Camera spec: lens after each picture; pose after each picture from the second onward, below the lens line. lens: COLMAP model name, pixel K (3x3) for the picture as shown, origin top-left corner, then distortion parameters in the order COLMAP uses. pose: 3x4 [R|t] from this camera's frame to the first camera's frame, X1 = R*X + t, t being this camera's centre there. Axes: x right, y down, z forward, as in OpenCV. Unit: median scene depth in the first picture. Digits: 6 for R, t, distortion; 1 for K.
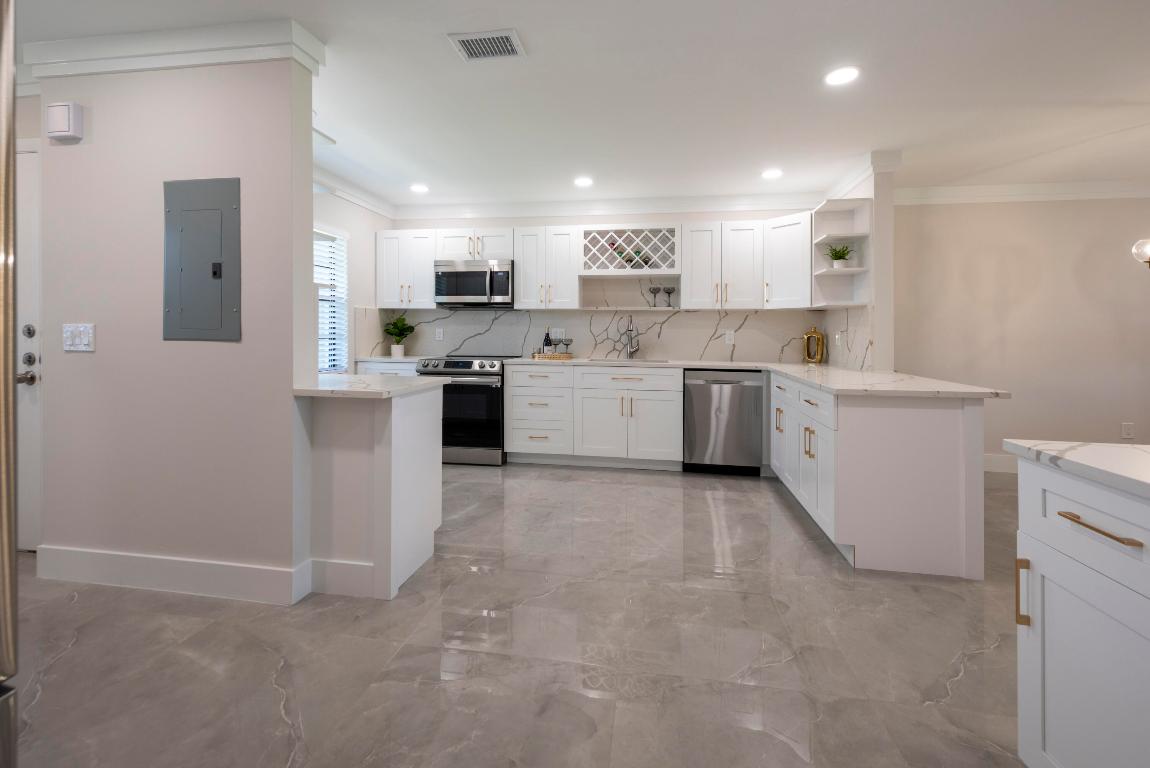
lens RADIAL K [[474.6, 0, 582.9], [0, 474.6, 344.2], [0, 0, 1]] dist [0.001117, -0.000127]
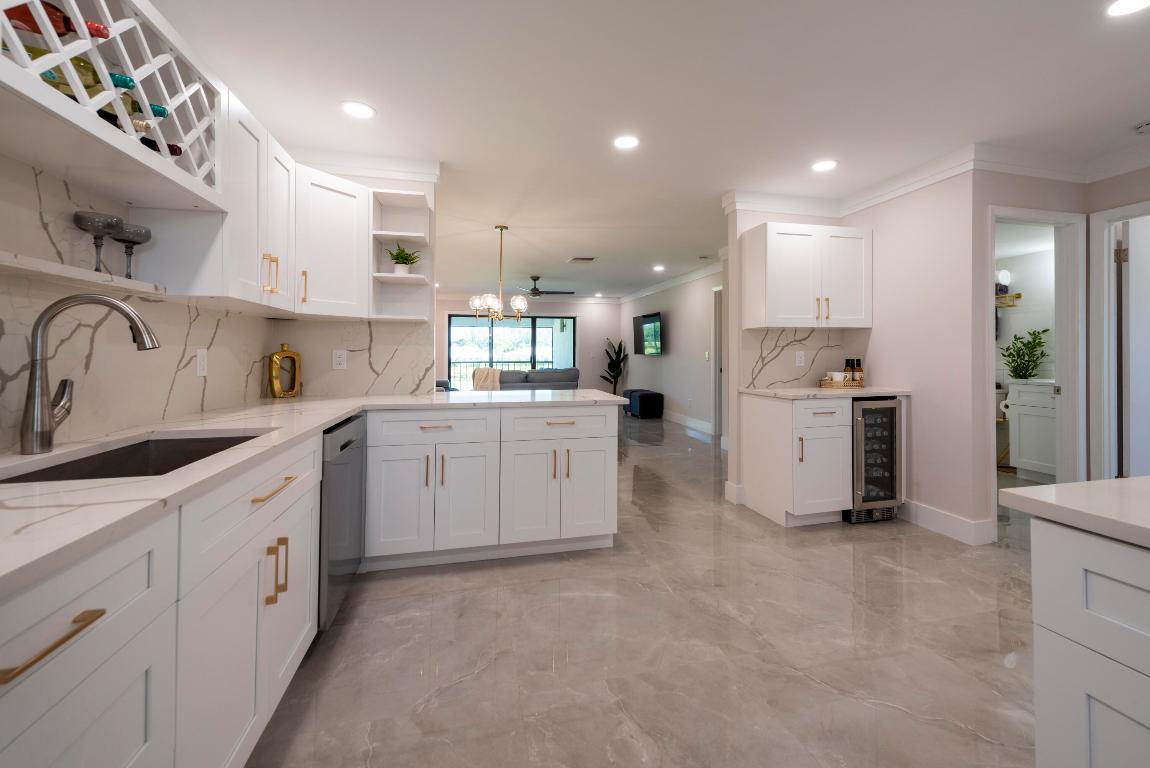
lens RADIAL K [[474.6, 0, 582.9], [0, 474.6, 344.2], [0, 0, 1]] dist [0.001117, -0.000127]
pose [[-0.380533, 0.006316, 0.924746, -0.290119], [0.019463, 0.999810, 0.001180, -0.026627], [-0.924562, 0.018447, -0.380584, 0.844024]]
